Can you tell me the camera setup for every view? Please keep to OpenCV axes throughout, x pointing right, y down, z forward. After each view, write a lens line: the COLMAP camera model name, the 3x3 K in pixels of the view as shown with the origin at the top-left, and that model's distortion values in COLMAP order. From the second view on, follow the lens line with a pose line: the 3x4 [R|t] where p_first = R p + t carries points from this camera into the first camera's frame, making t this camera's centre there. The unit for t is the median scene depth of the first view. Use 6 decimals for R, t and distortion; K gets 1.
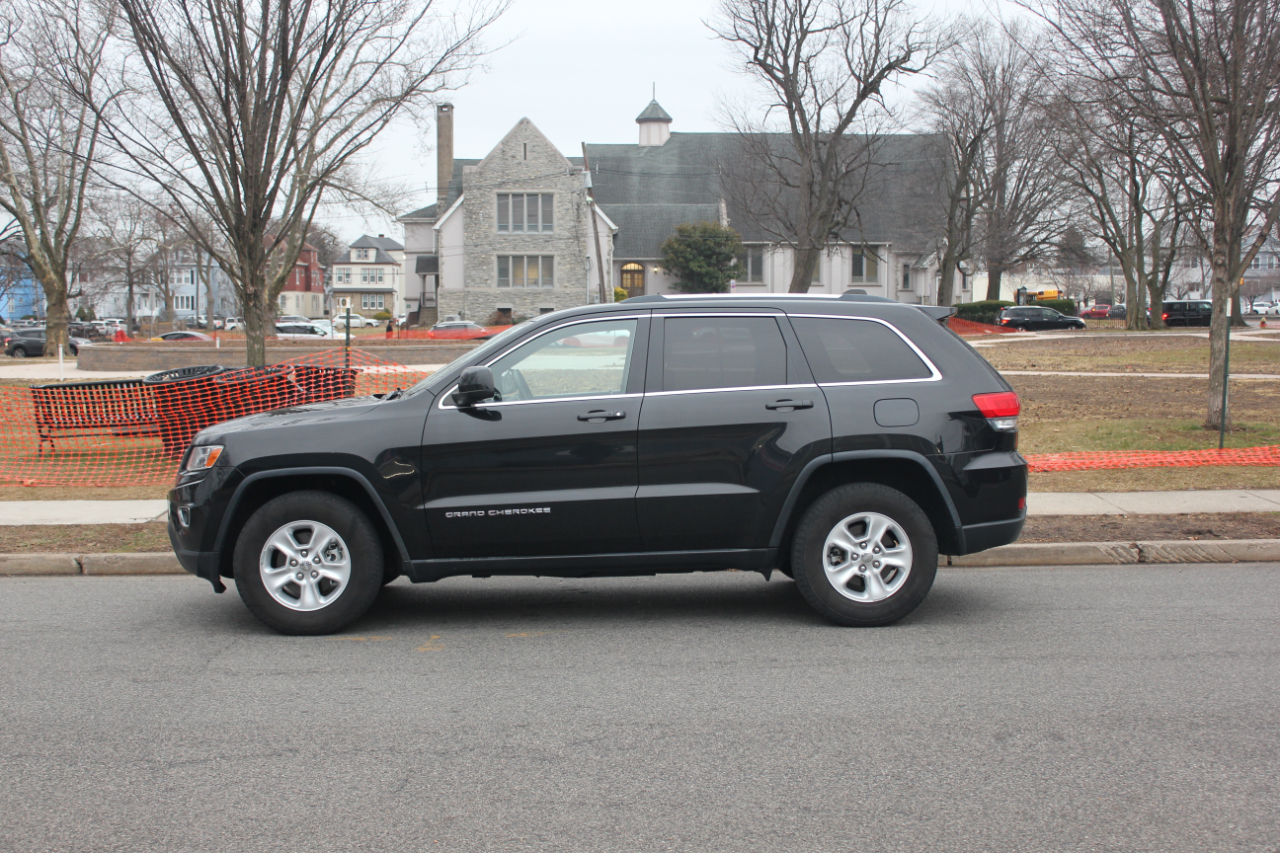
lens RADIAL K [[1581.3, 0, 640.0], [0, 1581.3, 426.5], [0, 0, 1]] dist [-0.060414, 0.039701]
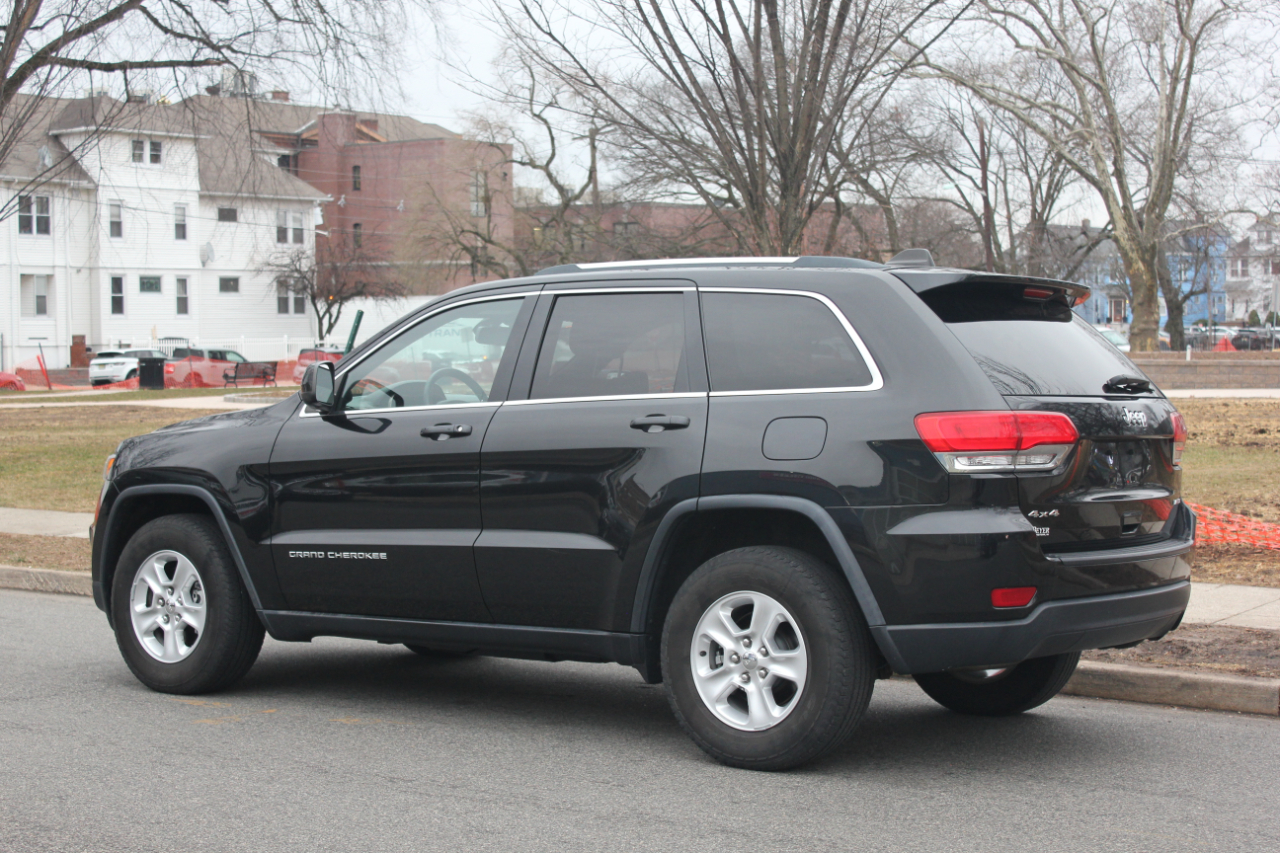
lens RADIAL K [[2188.9, 0, 640.0], [0, 2188.9, 426.5], [0, 0, 1]] dist [0.020922, 0.074145]
pose [[0.788483, 0.026753, -0.614474, 0.150096], [-0.040964, 0.999119, -0.009065, -0.000722], [0.613691, 0.032319, 0.788885, 0.059522]]
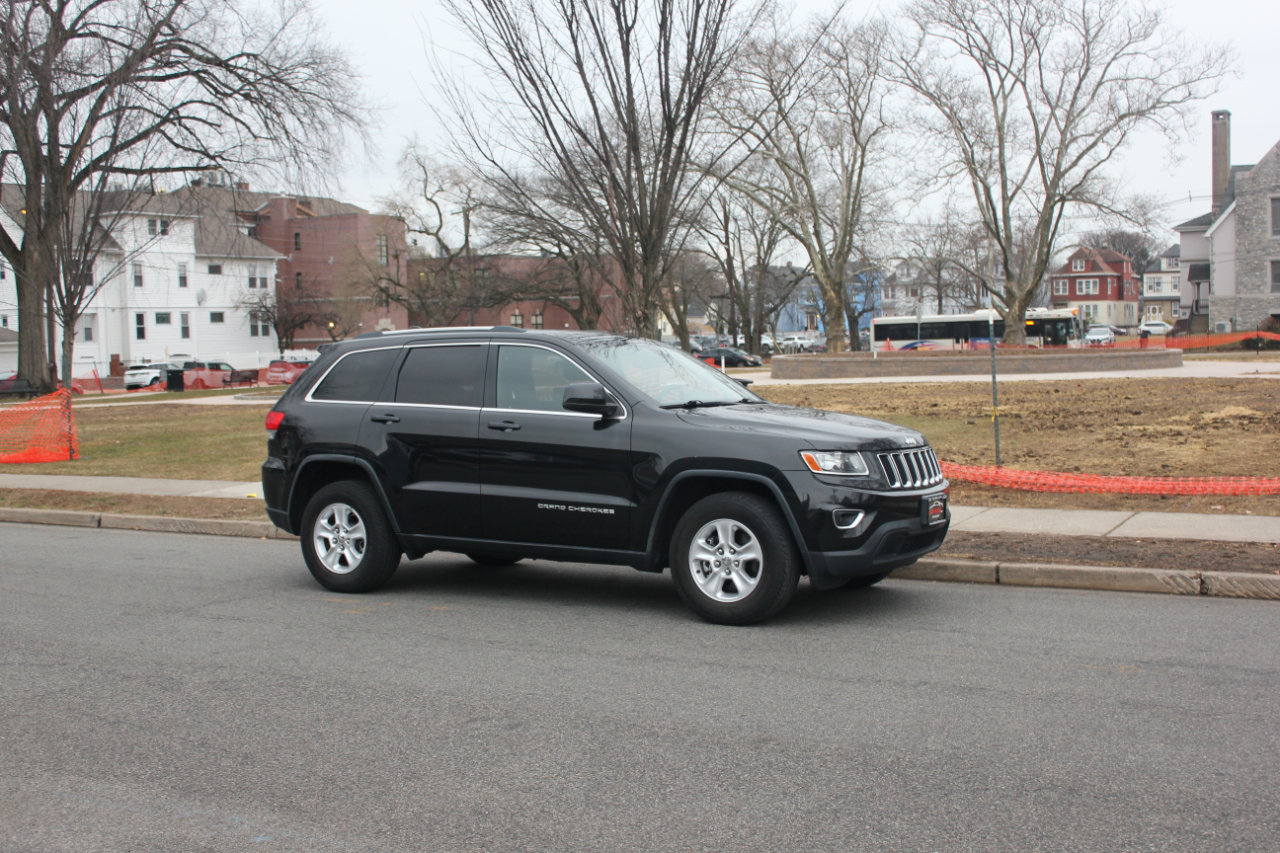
lens RADIAL K [[1488.0, 0, 640.0], [0, 1488.0, 426.5], [0, 0, 1]] dist [-0.065303, 0.015387]
pose [[0.847538, 0.015076, -0.530520, 0.146915], [-0.015793, 0.999870, 0.003183, -0.002820], [0.530499, 0.005681, 0.847666, 0.027148]]
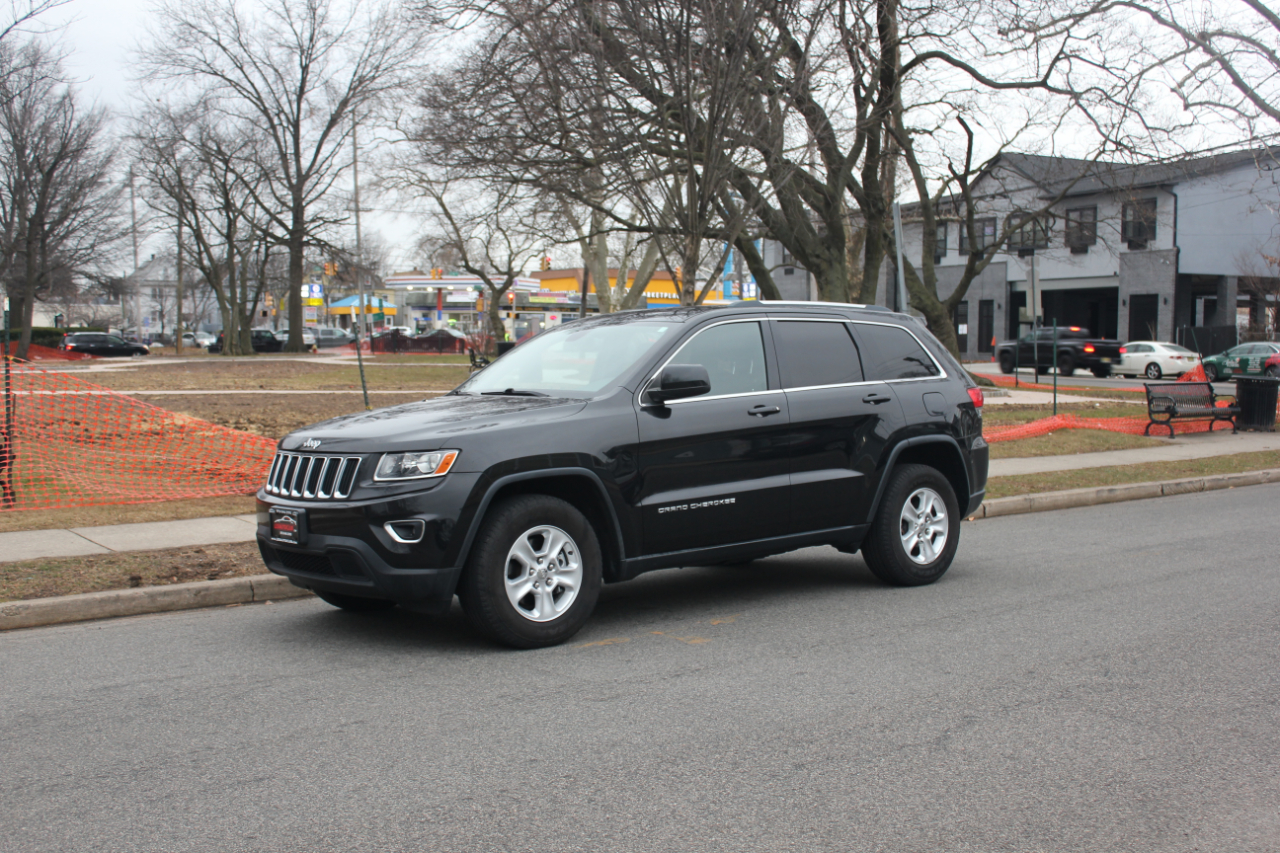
lens RADIAL K [[1515.6, 0, 640.0], [0, 1515.6, 426.5], [0, 0, 1]] dist [0.001852, -0.003761]
pose [[0.771951, -0.023024, 0.635265, -0.168978], [0.034430, 0.999391, -0.005617, 0.001620], [-0.634749, 0.026208, 0.772274, 0.058087]]
